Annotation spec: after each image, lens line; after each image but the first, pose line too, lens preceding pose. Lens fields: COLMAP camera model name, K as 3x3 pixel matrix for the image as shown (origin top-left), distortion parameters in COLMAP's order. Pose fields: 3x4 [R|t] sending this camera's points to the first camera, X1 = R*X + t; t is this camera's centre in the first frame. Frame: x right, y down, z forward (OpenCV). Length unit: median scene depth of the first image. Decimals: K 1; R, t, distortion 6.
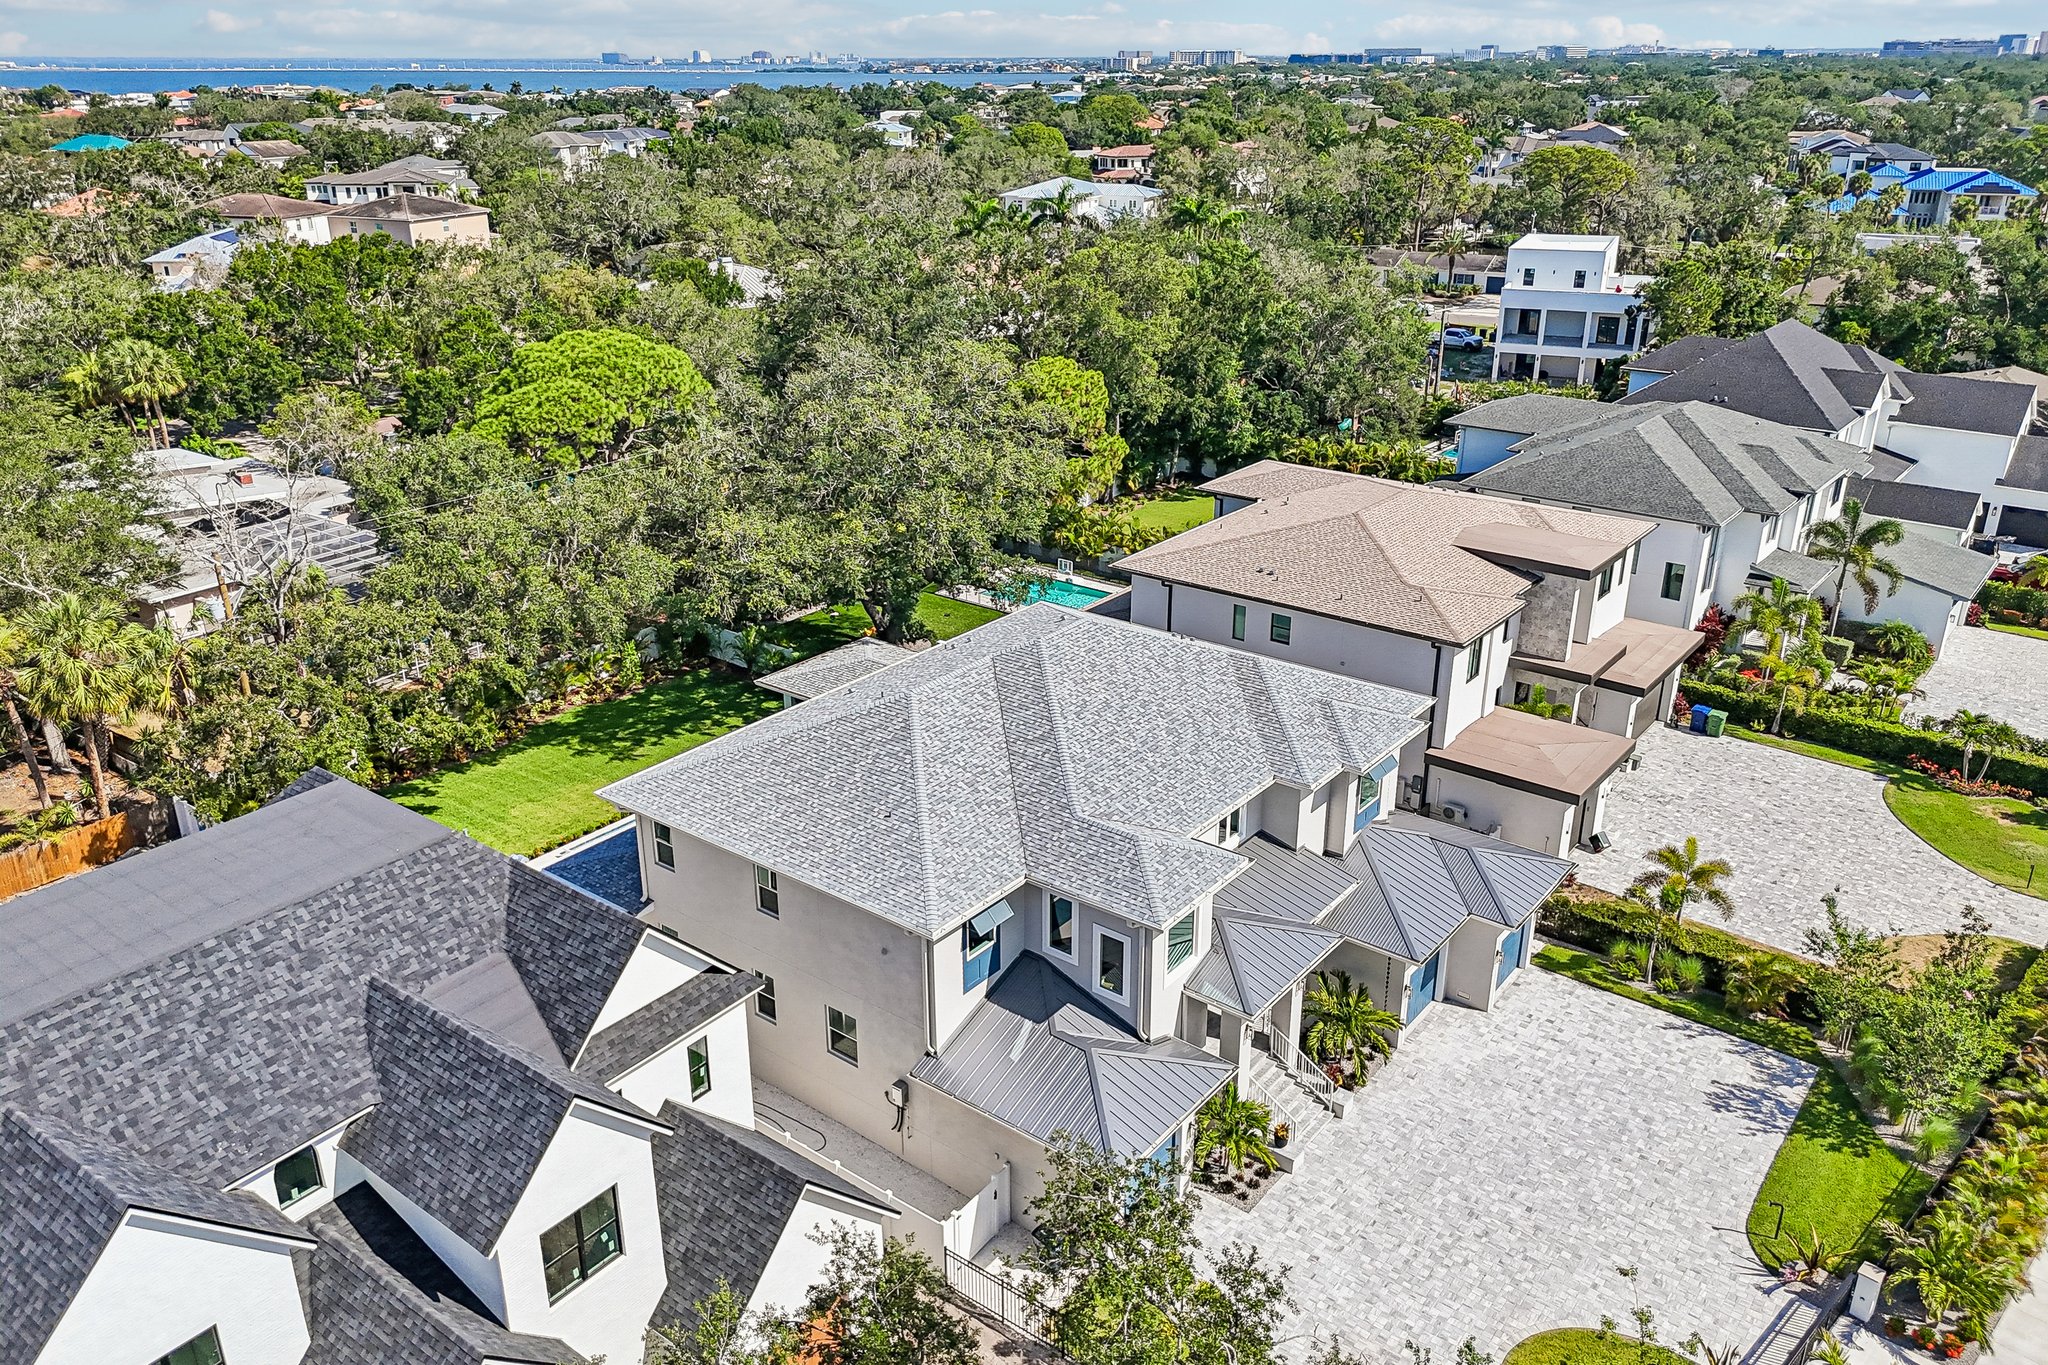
lens RADIAL K [[1524.6, 0, 1009.6], [0, 1524.6, 657.0], [0, 0, 1]] dist [0.062724, -0.066318]
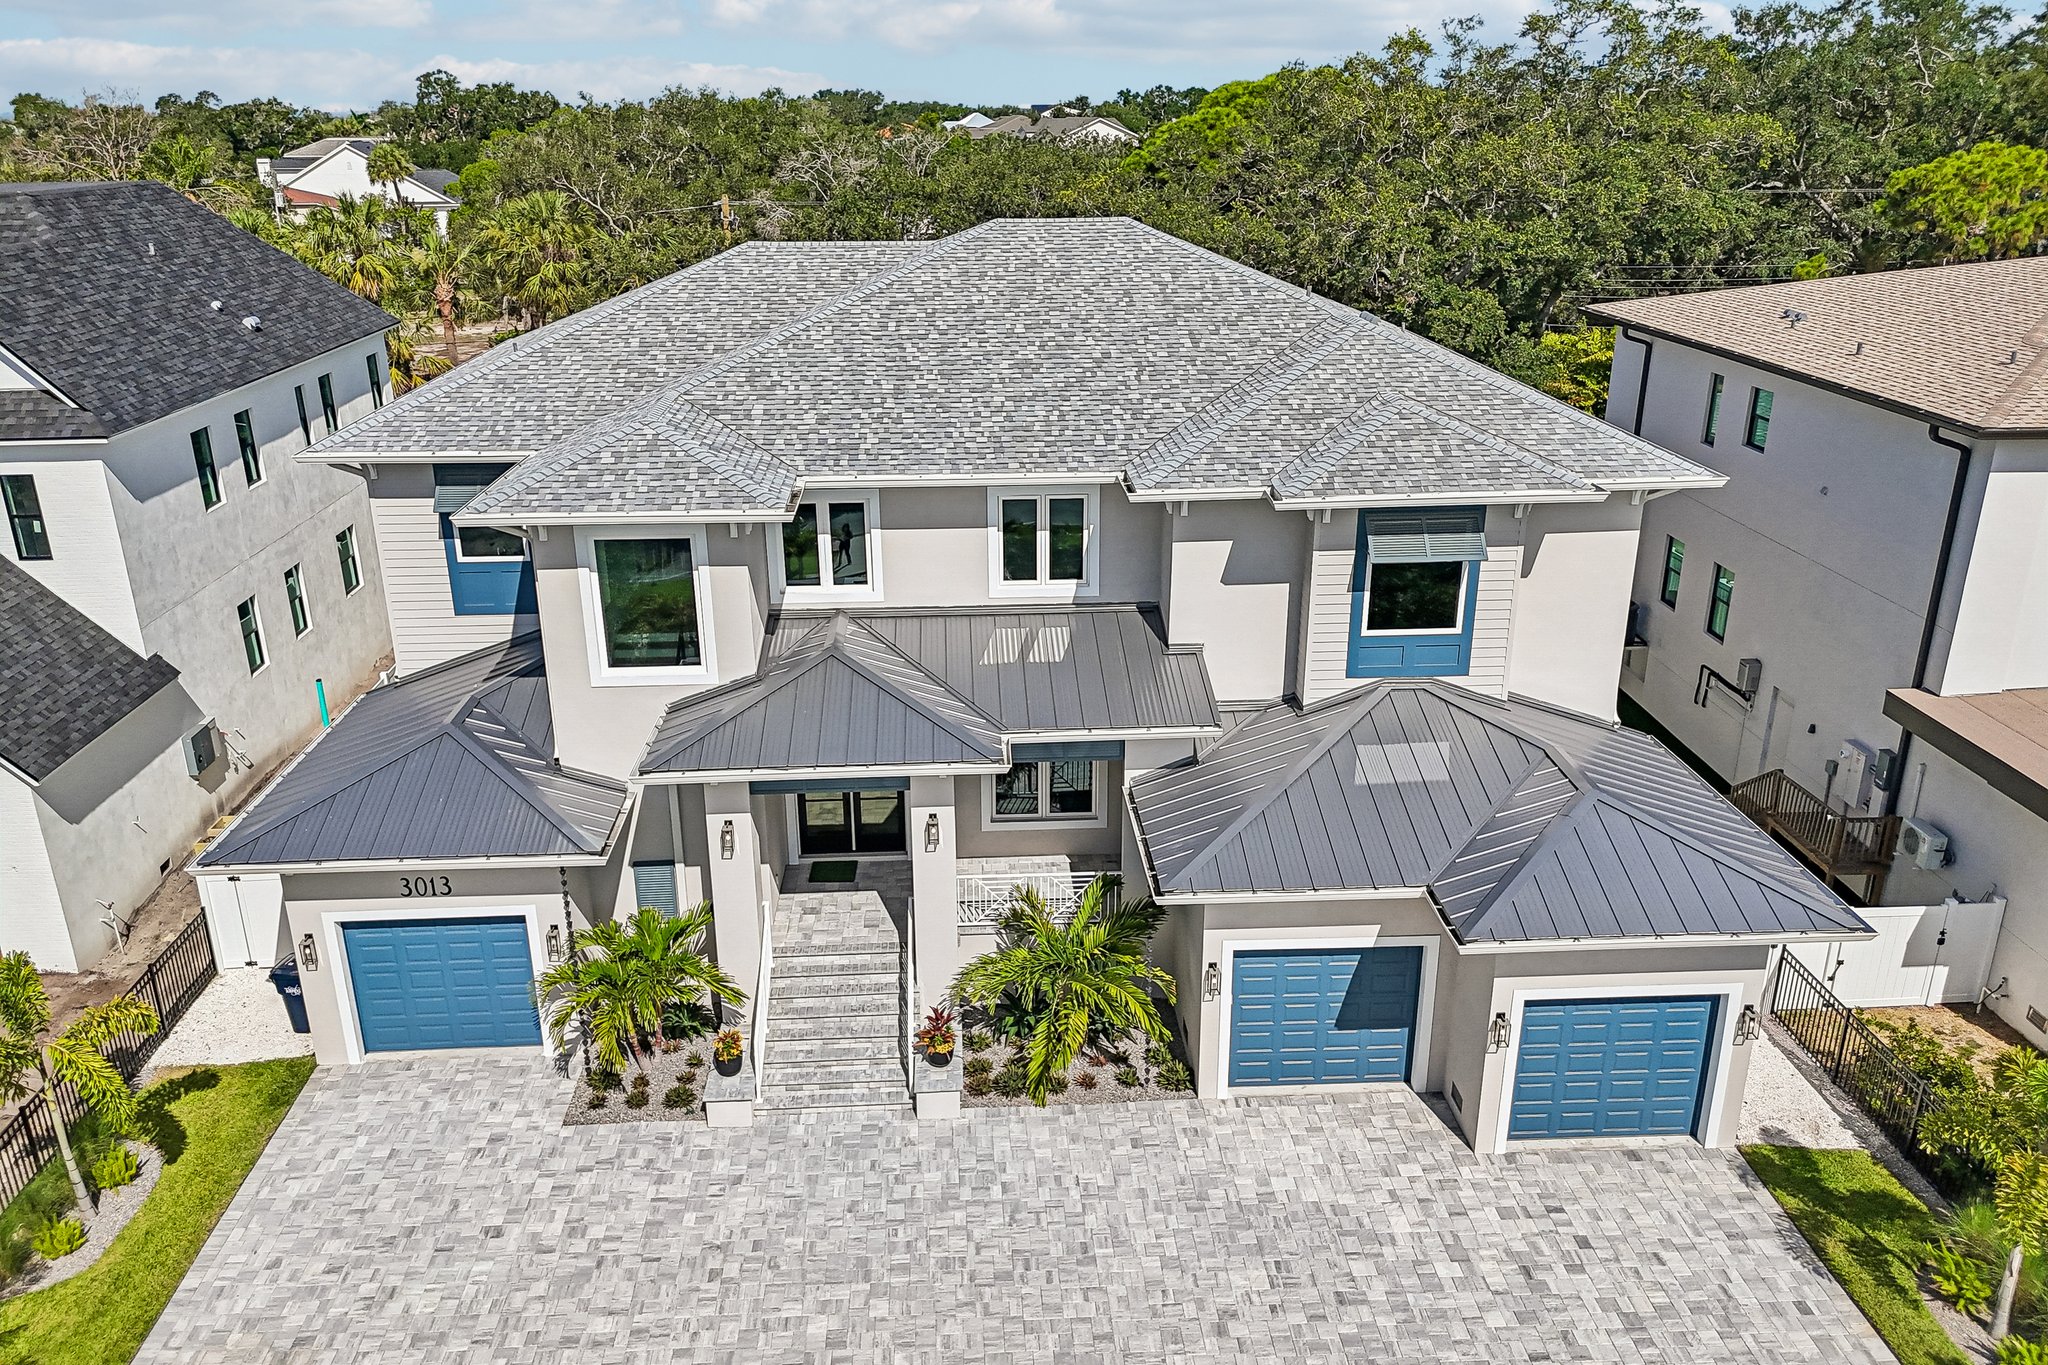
lens RADIAL K [[1524.6, 0, 1004.7], [0, 1524.6, 642.7], [0, 0, 1]] dist [0.062724, -0.066318]
pose [[0.655223, 0.252488, -0.711992, 0.369167], [-0.271173, 0.958288, 0.090279, 0.068687], [0.705087, 0.133920, 0.696360, 0.441682]]
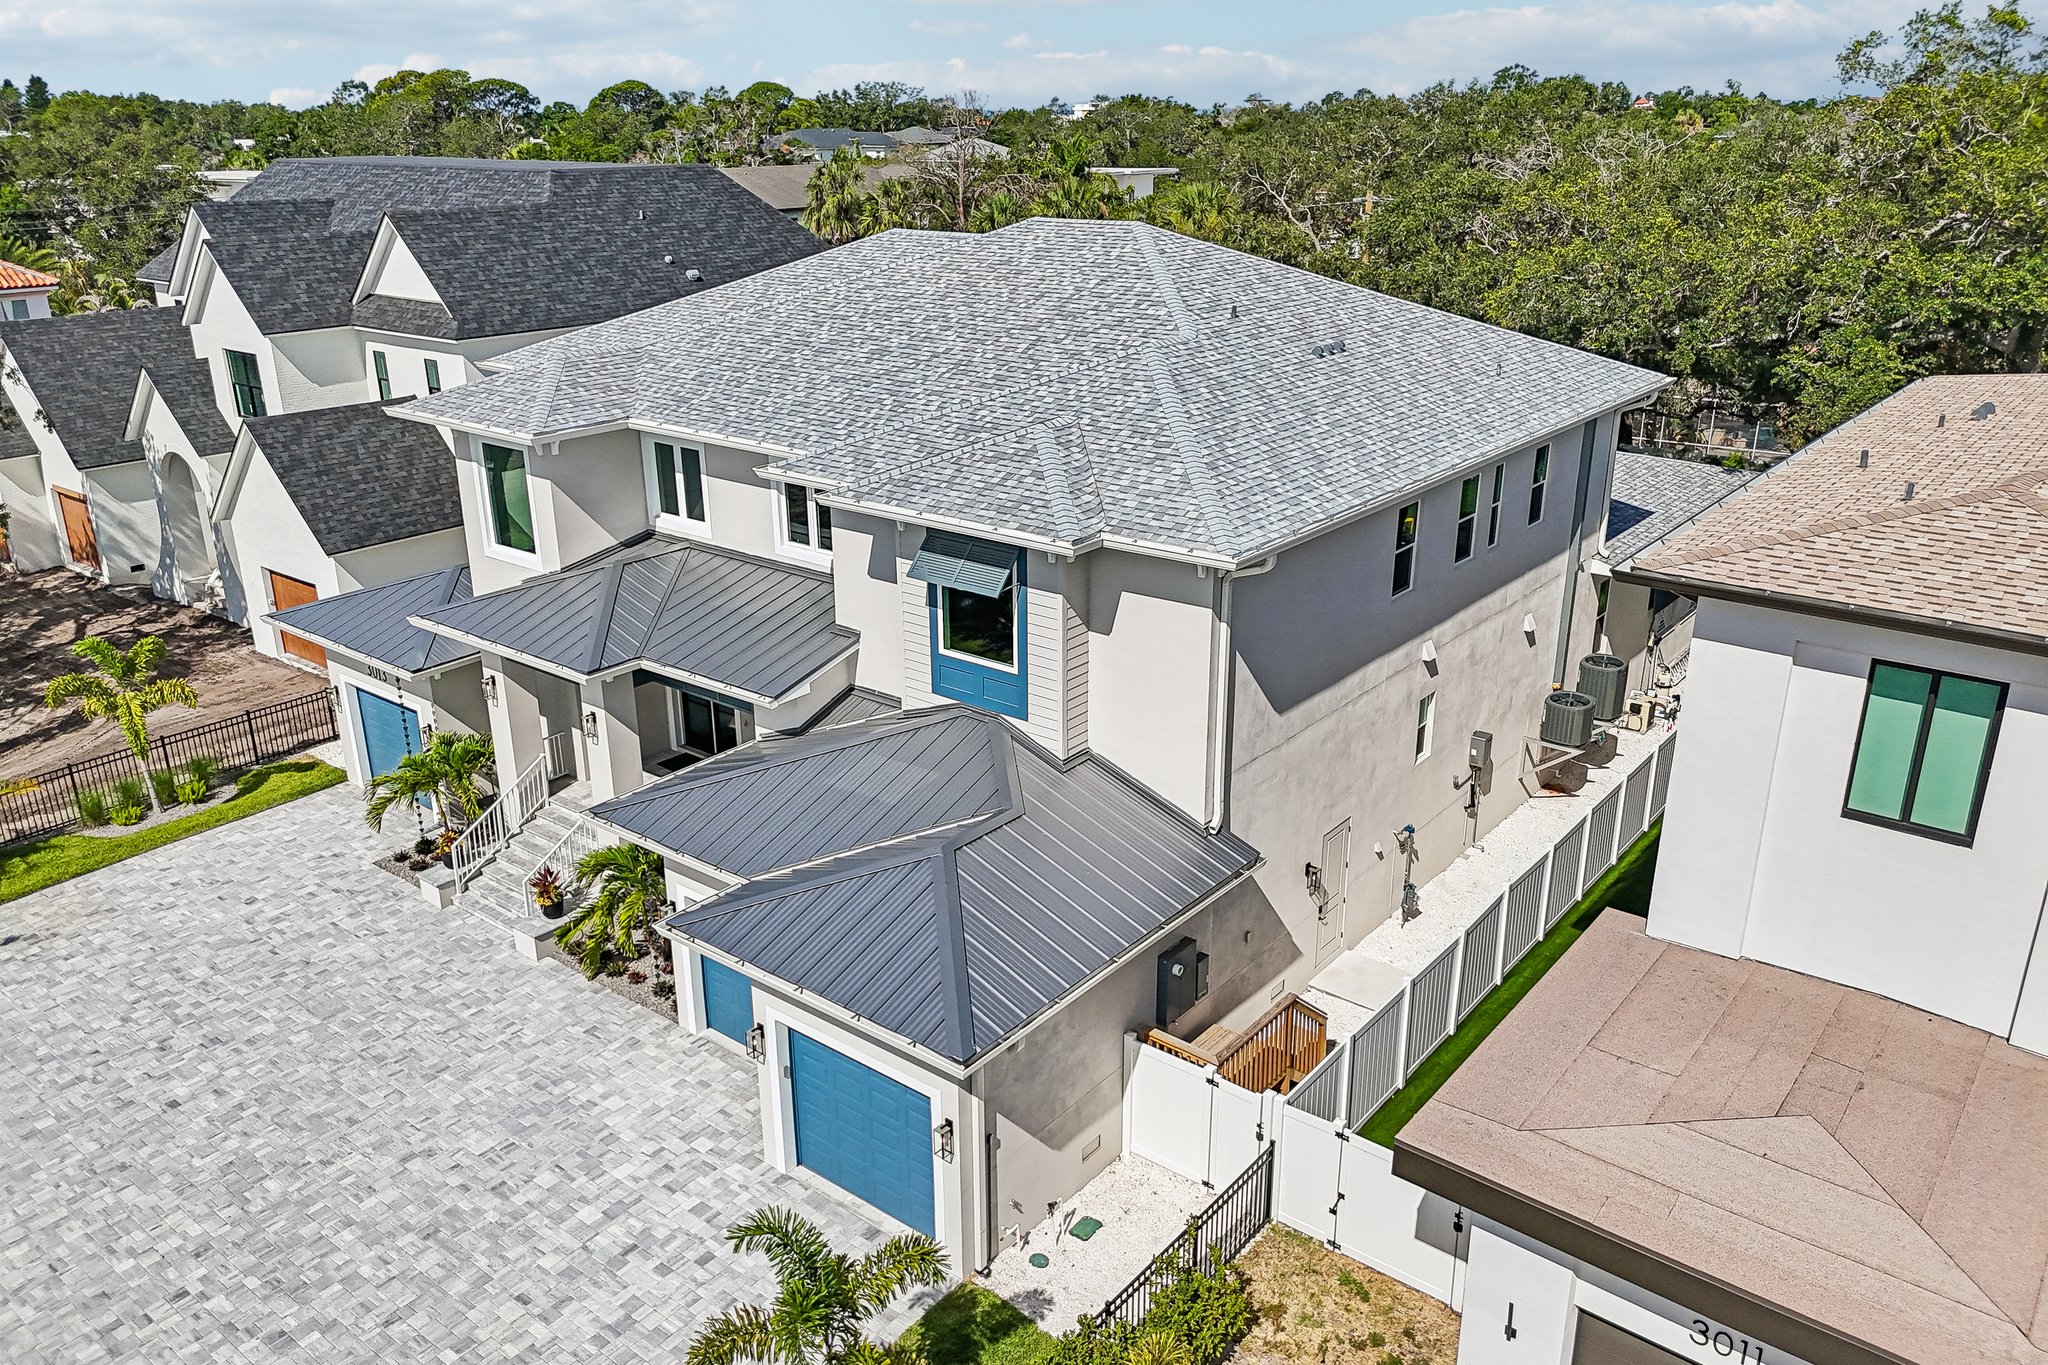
lens RADIAL K [[1524.6, 0, 1015.5], [0, 1524.6, 624.6], [0, 0, 1]] dist [0.062724, -0.066318]
pose [[-0.009944, 0.325170, -0.945603, 0.496749], [-0.355152, 0.882847, 0.307324, -0.041783], [0.934756, 0.338889, 0.106706, 0.723892]]
